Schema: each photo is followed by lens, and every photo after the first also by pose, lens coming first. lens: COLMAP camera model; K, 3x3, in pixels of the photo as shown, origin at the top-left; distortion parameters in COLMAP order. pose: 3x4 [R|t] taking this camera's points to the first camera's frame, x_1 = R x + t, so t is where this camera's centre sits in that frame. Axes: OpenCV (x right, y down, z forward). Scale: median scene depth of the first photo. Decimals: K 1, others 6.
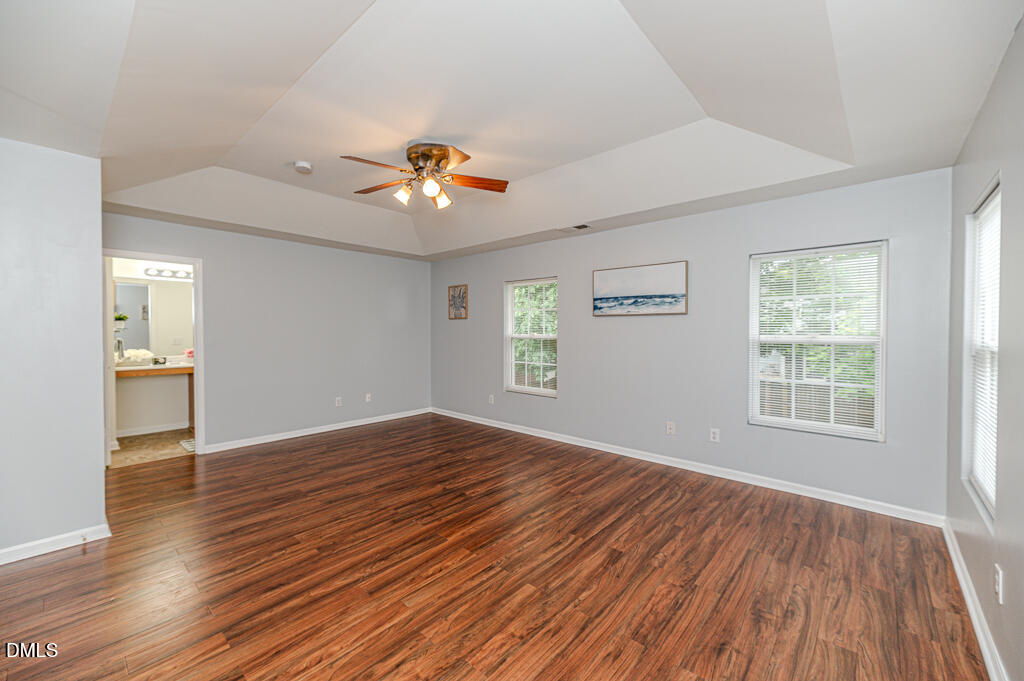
lens RADIAL K [[409.3, 0, 513.4], [0, 409.3, 341.0], [0, 0, 1]] dist [0.001638, 0.000130]
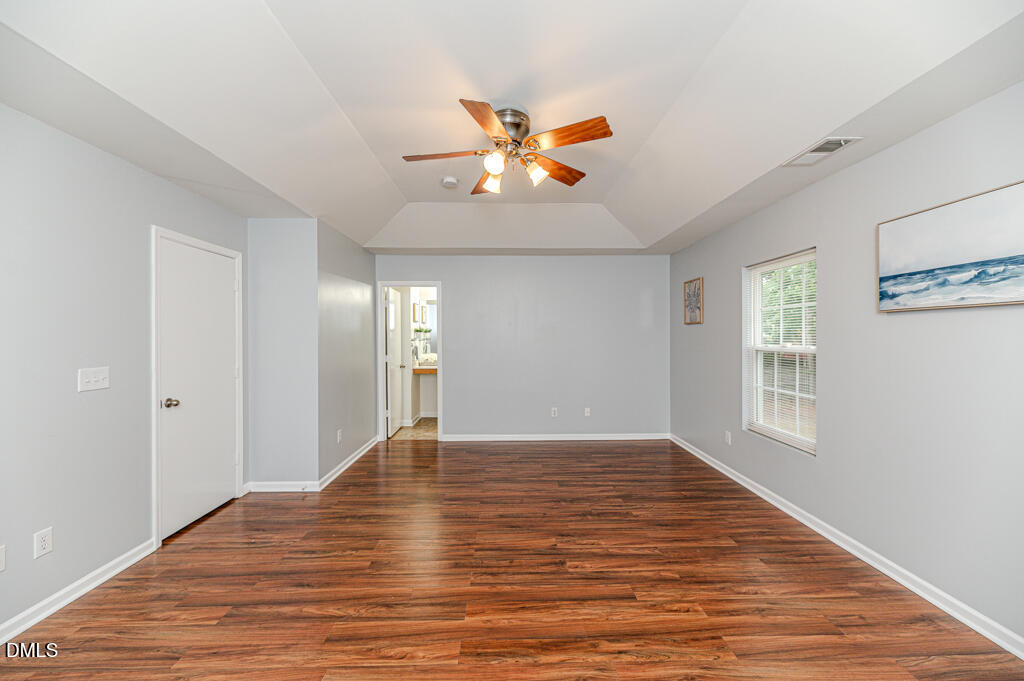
lens RADIAL K [[408.6, 0, 513.9], [0, 408.6, 340.0], [0, 0, 1]] dist [0.001501, -0.000129]
pose [[0.675711, 0.002143, -0.737164, 0.312452], [-0.015100, 0.999826, -0.010934, -0.016018], [0.737012, 0.018519, 0.675626, 0.374483]]
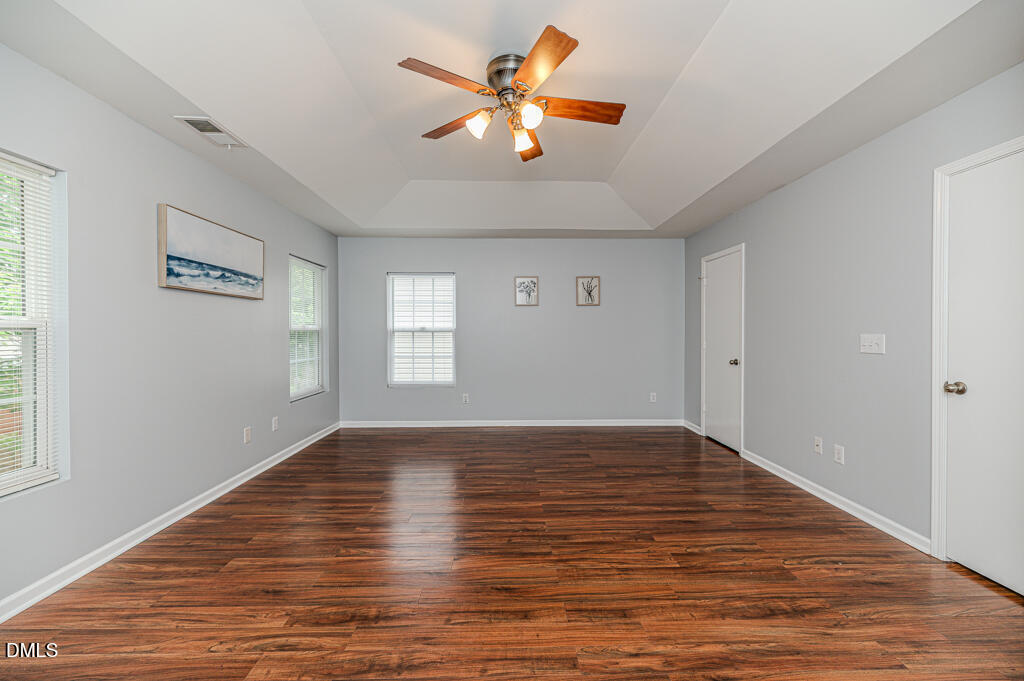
lens RADIAL K [[393.7, 0, 514.5], [0, 393.7, 331.0], [0, 0, 1]] dist [-0.000446, -0.000061]
pose [[-0.677305, 0.001554, 0.735701, -0.608400], [0.019185, 0.999695, 0.015550, -0.000091], [-0.735452, 0.024647, -0.677128, 1.203209]]
